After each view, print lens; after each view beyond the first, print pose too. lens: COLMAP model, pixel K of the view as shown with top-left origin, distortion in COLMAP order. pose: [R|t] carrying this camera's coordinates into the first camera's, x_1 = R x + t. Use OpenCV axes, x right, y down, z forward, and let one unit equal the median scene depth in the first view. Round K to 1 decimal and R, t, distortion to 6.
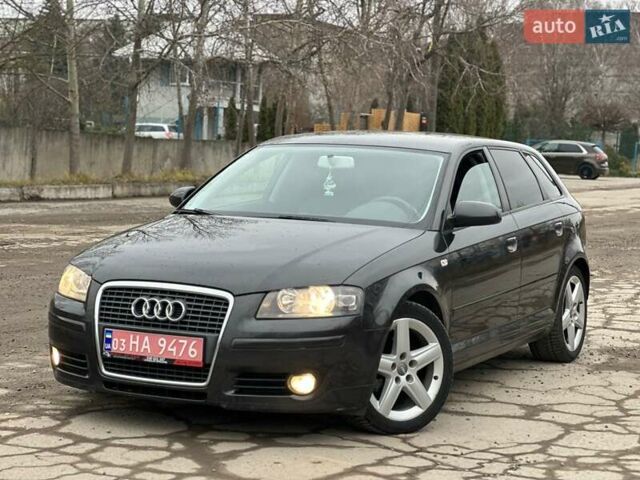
lens RADIAL K [[1425.1, 0, 283.2], [0, 1425.1, 240.2], [0, 0, 1]] dist [0.290581, -0.246350]
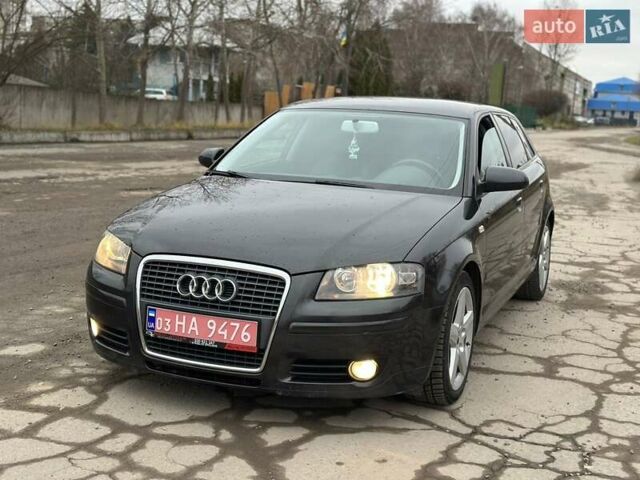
lens RADIAL K [[886.8, 0, 320.0], [0, 886.8, 240.0], [0, 0, 1]] dist [0.209787, -0.438696]
pose [[0.995650, 0.001607, 0.093160, -0.066316], [-0.009307, 0.996566, 0.082283, -0.030267], [-0.092708, -0.082793, 0.992245, 0.411186]]
